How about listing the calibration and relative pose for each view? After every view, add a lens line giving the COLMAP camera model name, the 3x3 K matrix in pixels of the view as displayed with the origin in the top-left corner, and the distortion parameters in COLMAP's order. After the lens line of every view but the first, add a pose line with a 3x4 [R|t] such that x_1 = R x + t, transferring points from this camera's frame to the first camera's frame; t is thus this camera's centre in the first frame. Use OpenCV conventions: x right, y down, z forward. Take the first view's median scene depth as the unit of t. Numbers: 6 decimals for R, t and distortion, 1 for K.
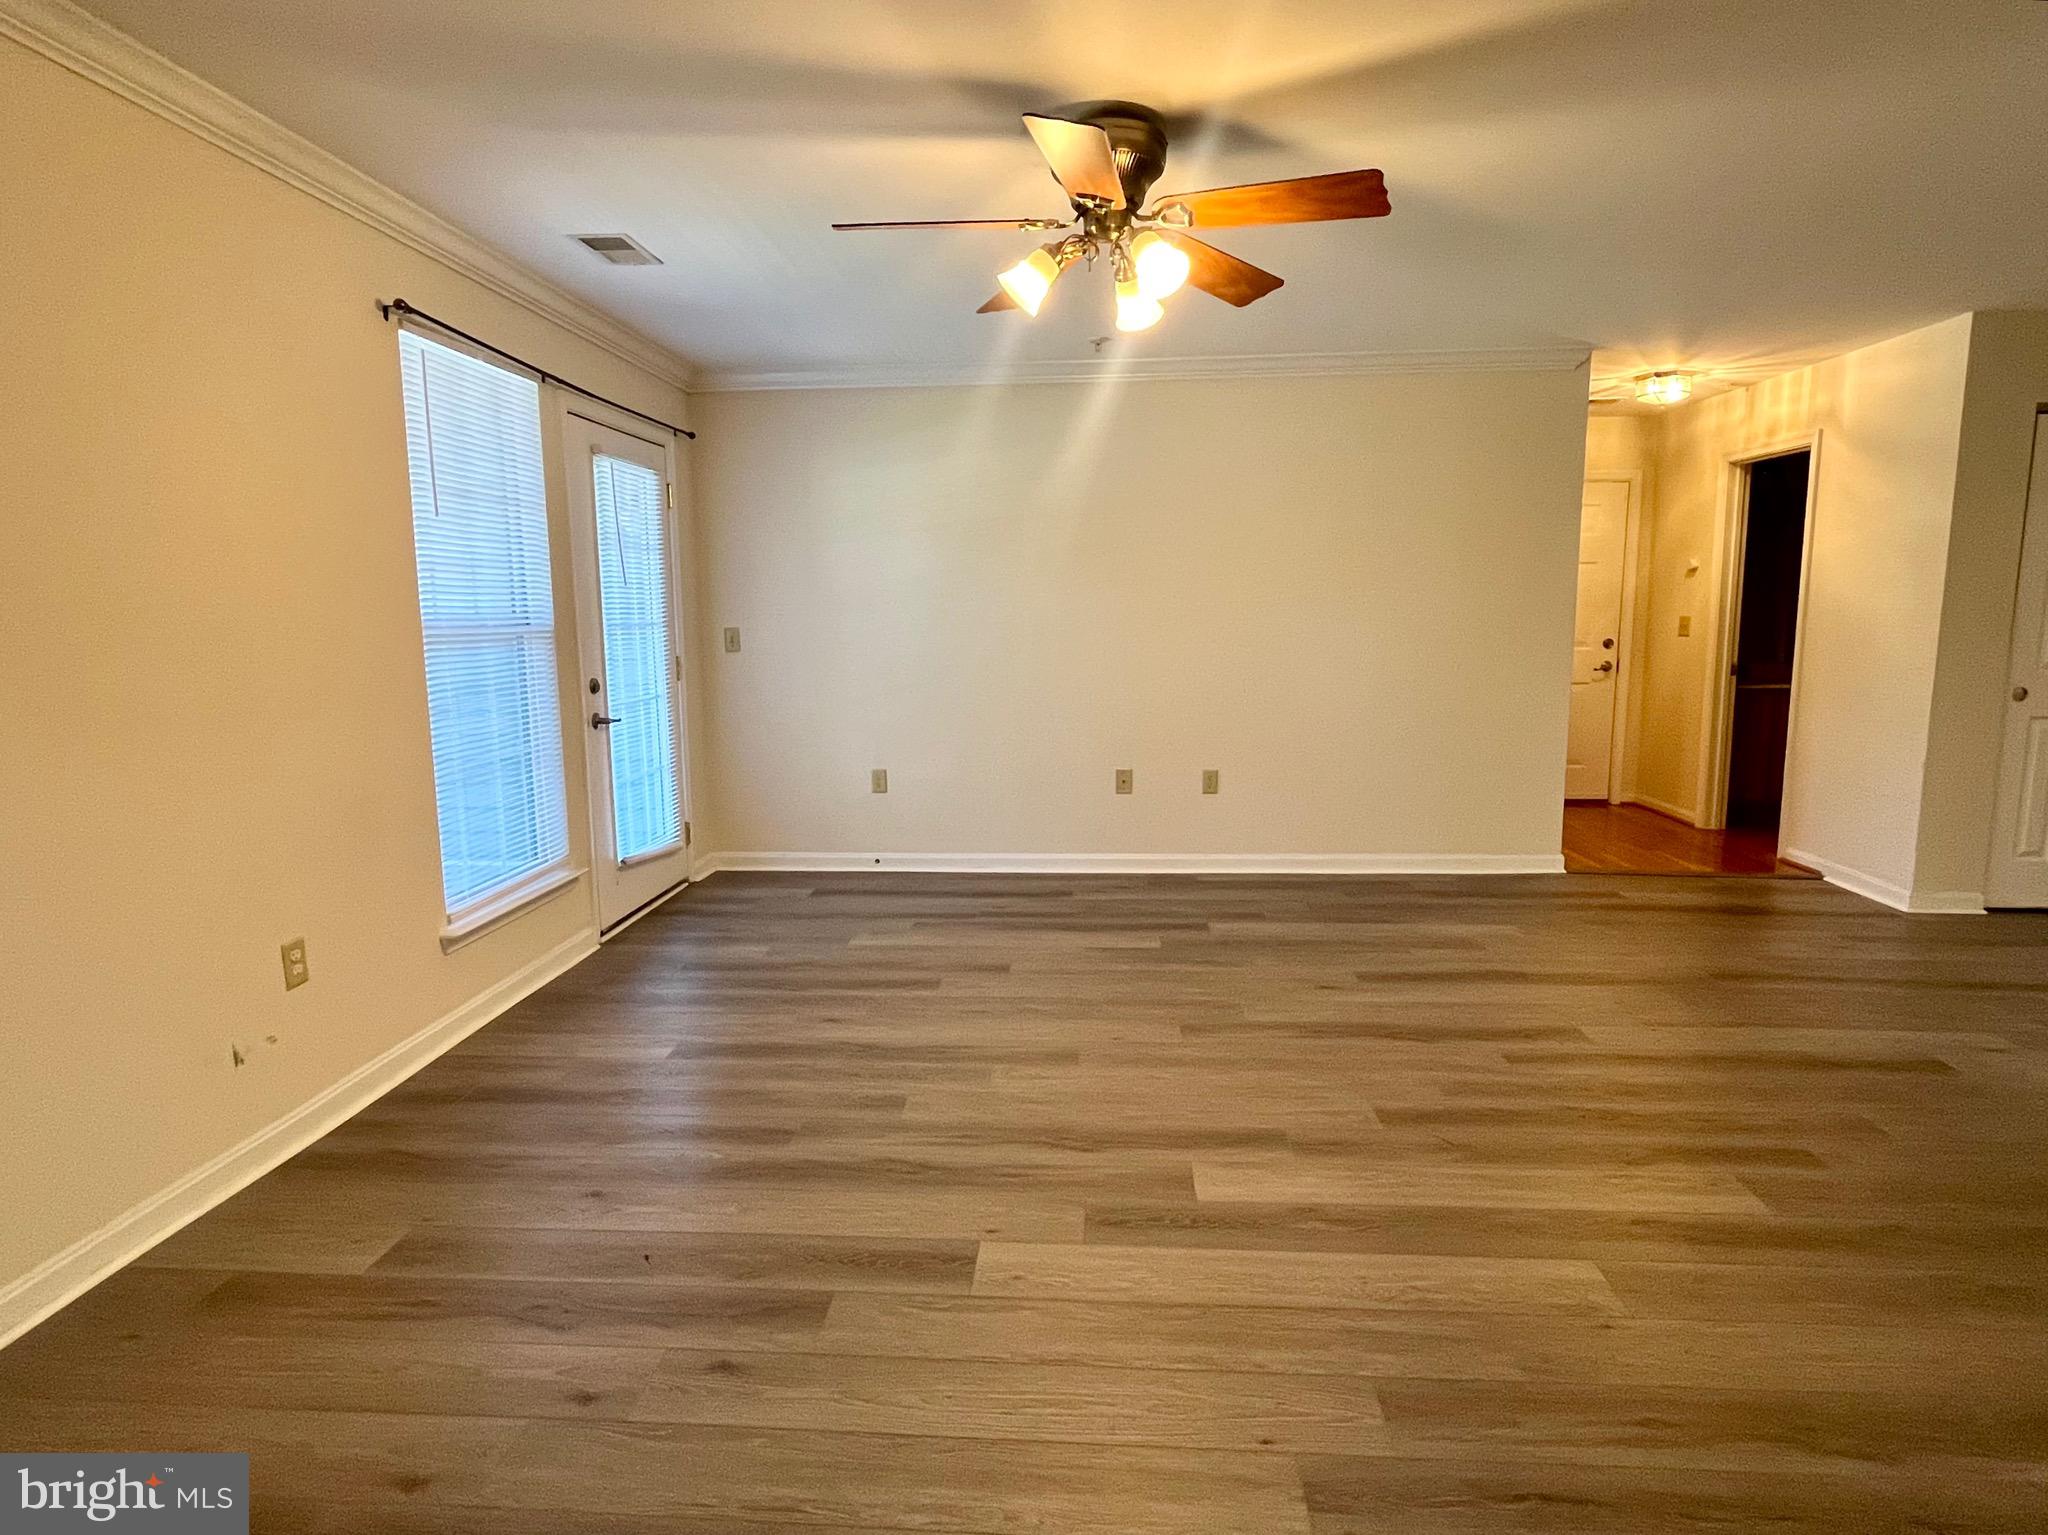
lens RADIAL K [[1070.6, 0, 1036.0], [0, 1070.6, 777.8], [0, 0, 1]] dist [-0.005237, -0.000915]
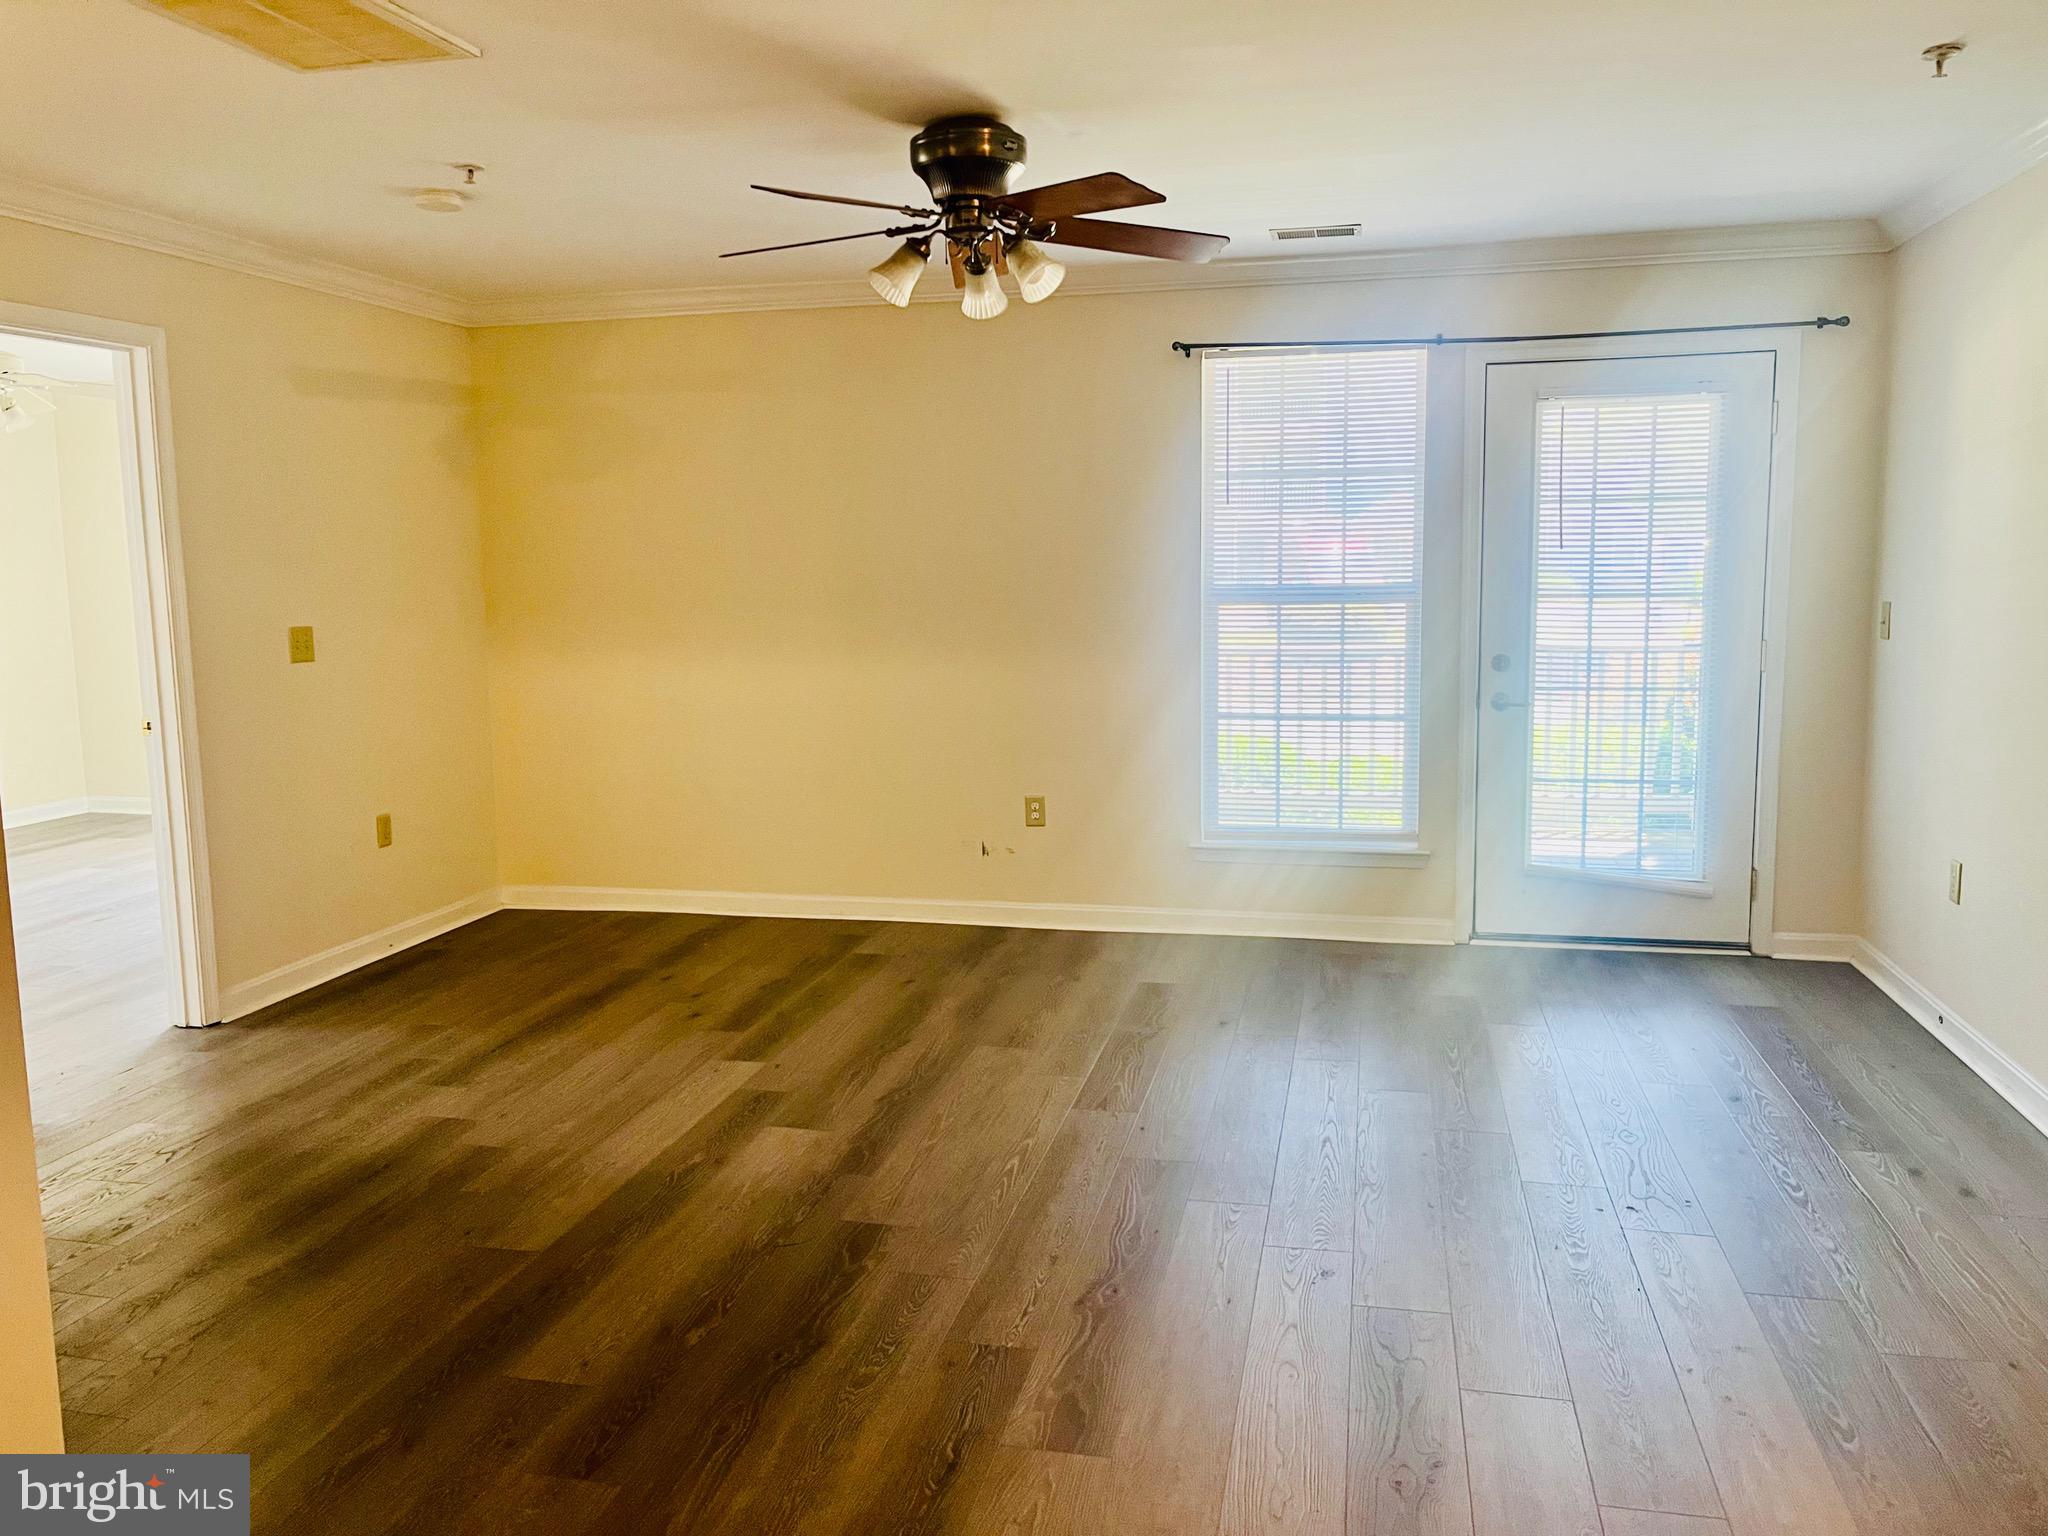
lens RADIAL K [[1540.4, 0, 1026.1], [0, 1540.4, 749.2], [0, 0, 1]] dist [0.031916, -0.044241]
pose [[-0.141830, 0.135063, -0.980634, 1.479036], [-0.135281, 0.978709, 0.154364, -0.255948], [0.980603, 0.154555, -0.120539, 1.243823]]
